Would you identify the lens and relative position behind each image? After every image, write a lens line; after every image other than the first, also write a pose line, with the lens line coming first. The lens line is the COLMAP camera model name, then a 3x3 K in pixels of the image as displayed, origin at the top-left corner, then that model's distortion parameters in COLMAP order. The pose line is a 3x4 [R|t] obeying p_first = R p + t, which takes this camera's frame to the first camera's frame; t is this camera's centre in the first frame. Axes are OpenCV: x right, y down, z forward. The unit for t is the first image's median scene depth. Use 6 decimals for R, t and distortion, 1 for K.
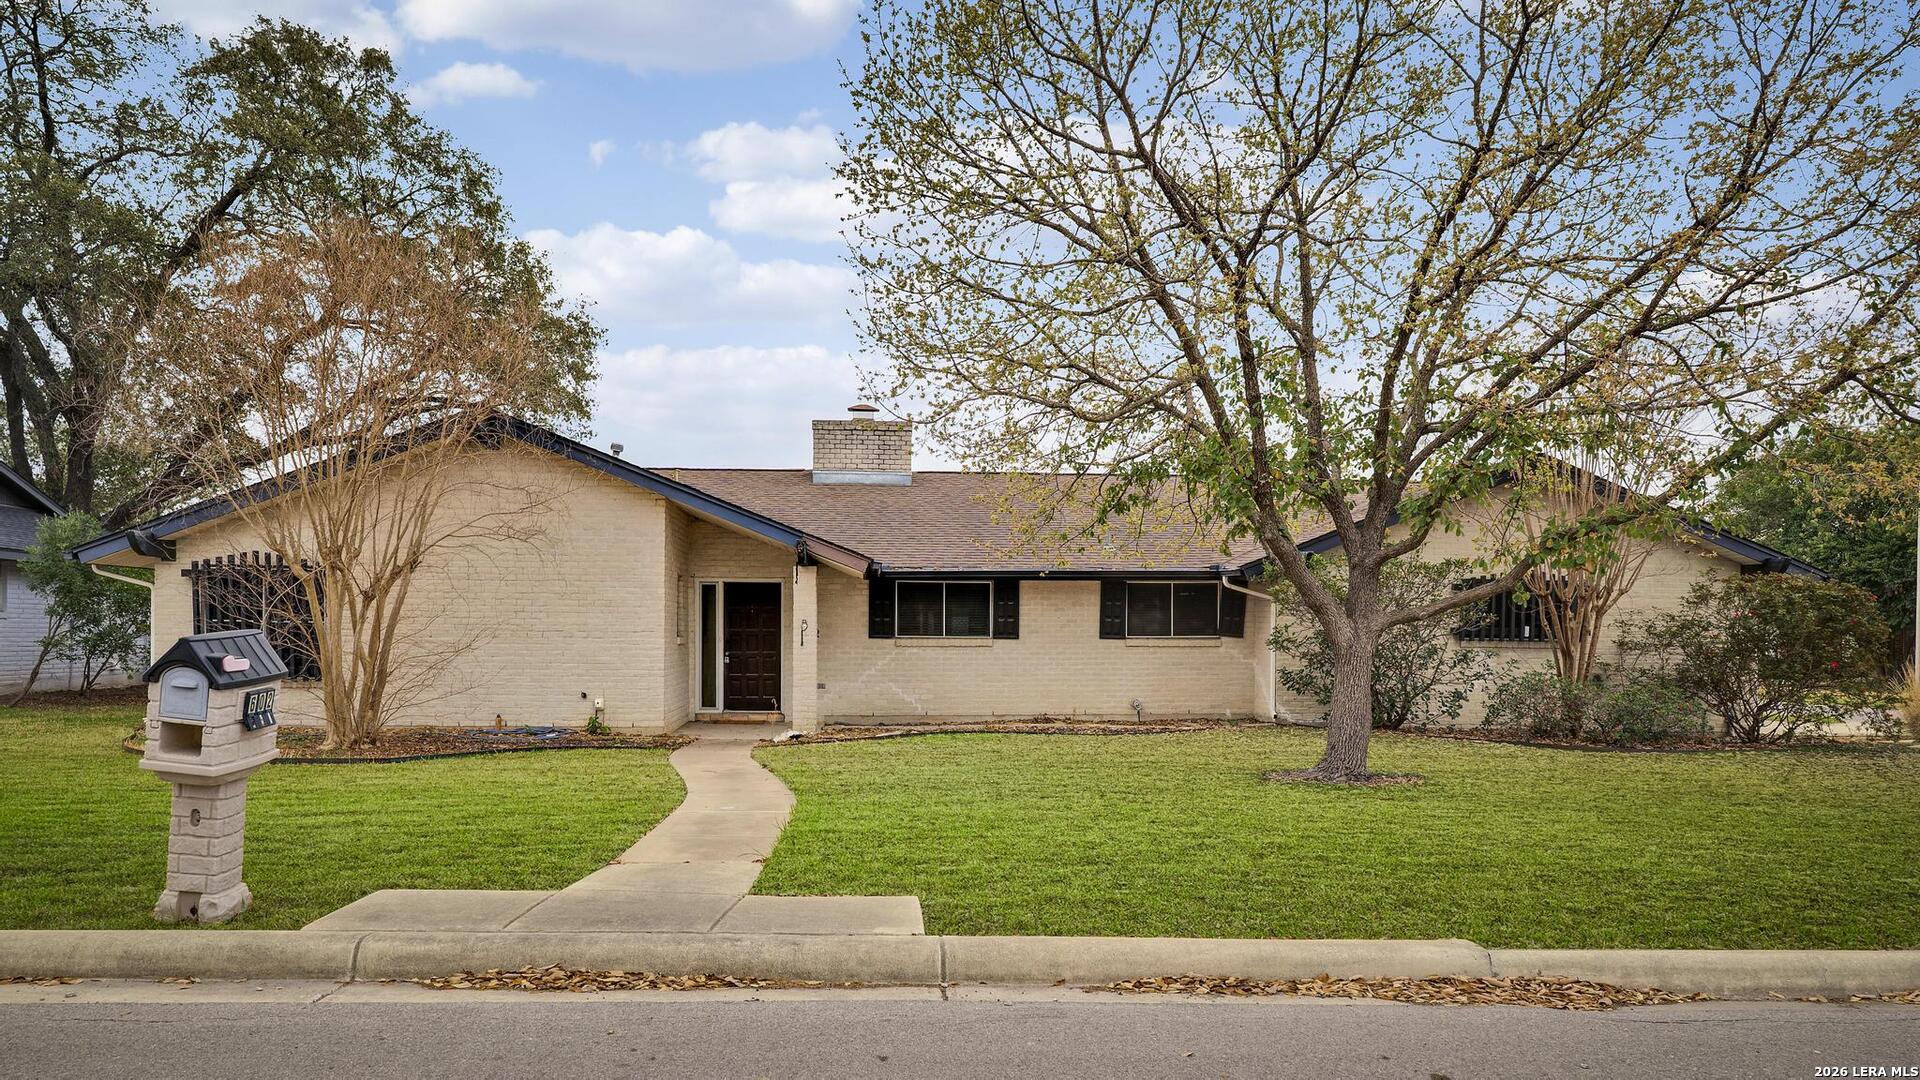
lens RADIAL K [[1300.0, 0, 960.0], [0, 1300.0, 540.0], [0, 0, 1]] dist [0.000043, -0.000534]
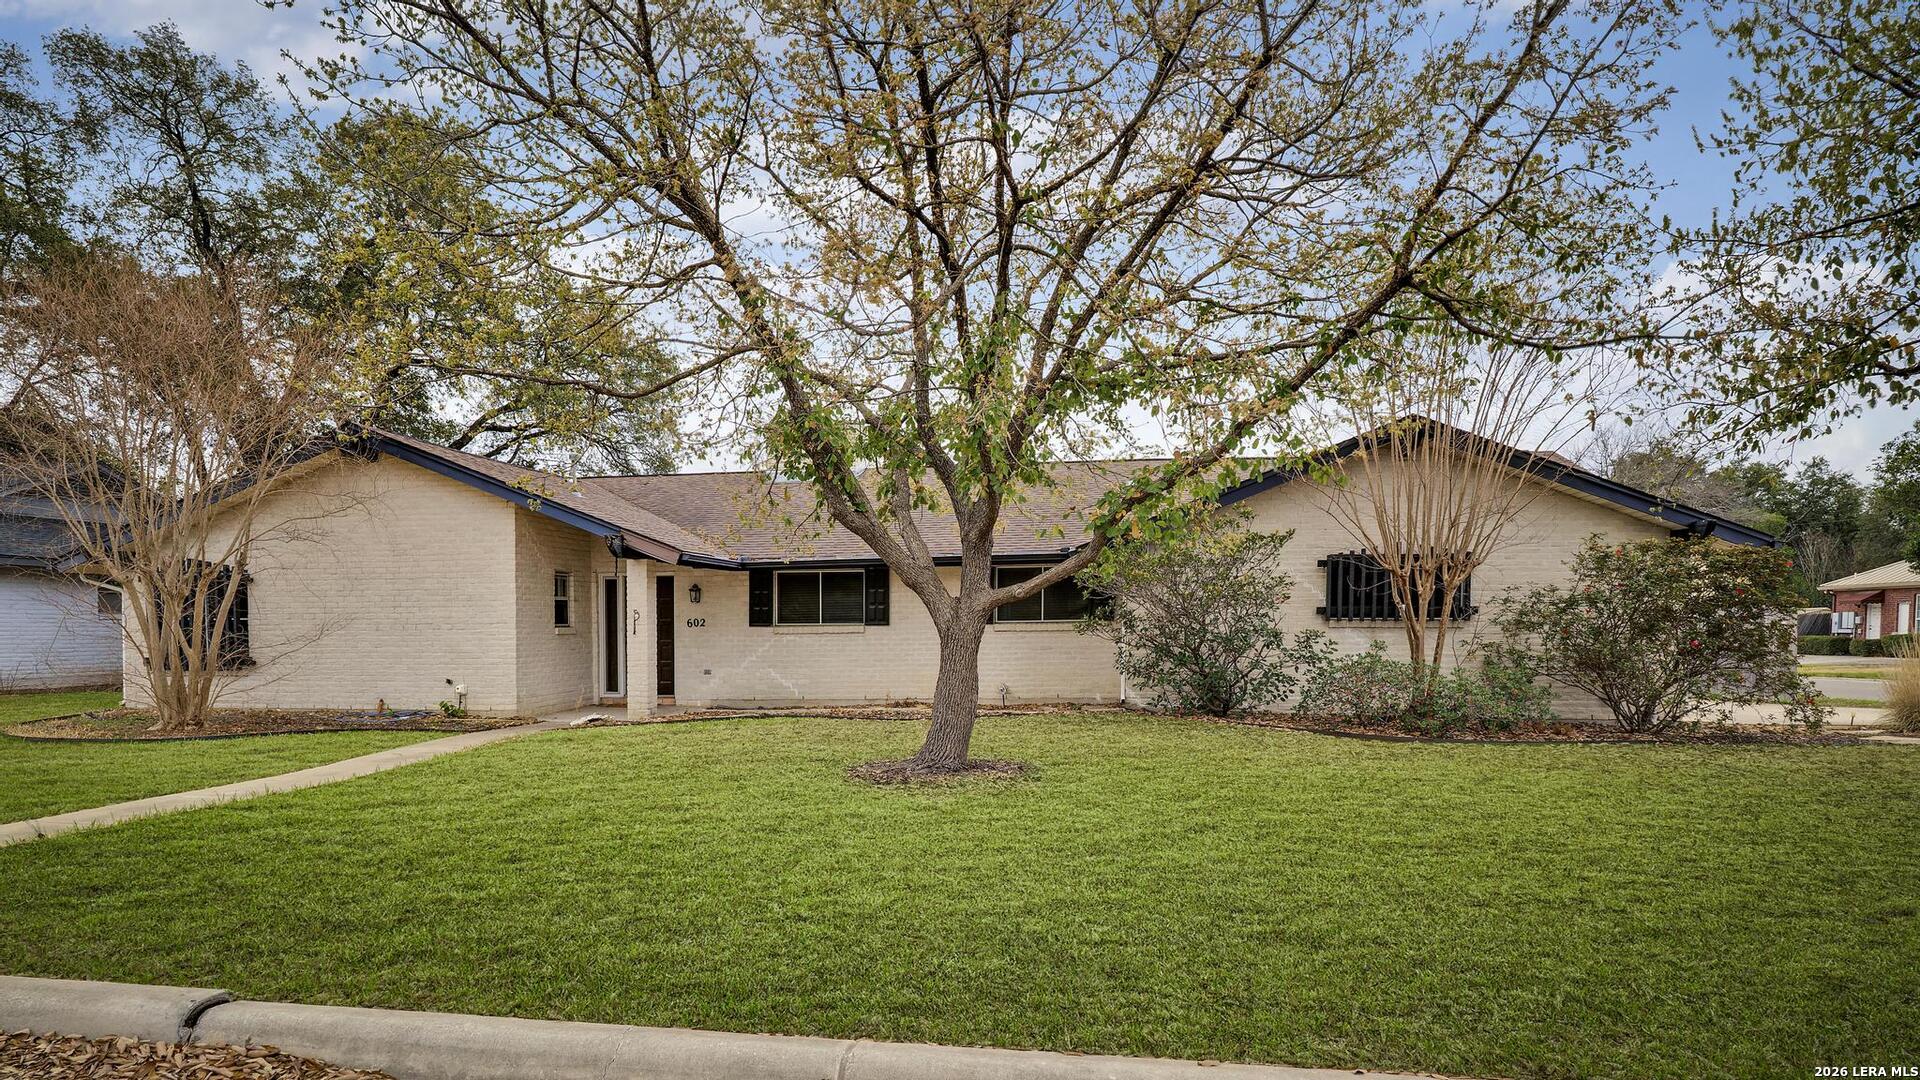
lens RADIAL K [[1300.0, 0, 960.0], [0, 1300.0, 540.0], [0, 0, 1]] dist [0.000043, -0.000534]
pose [[0.967219, -0.030530, -0.252103, 0.362187], [0.033812, 0.999390, 0.008695, 0.001993], [0.251684, -0.016934, 0.967661, 0.023705]]
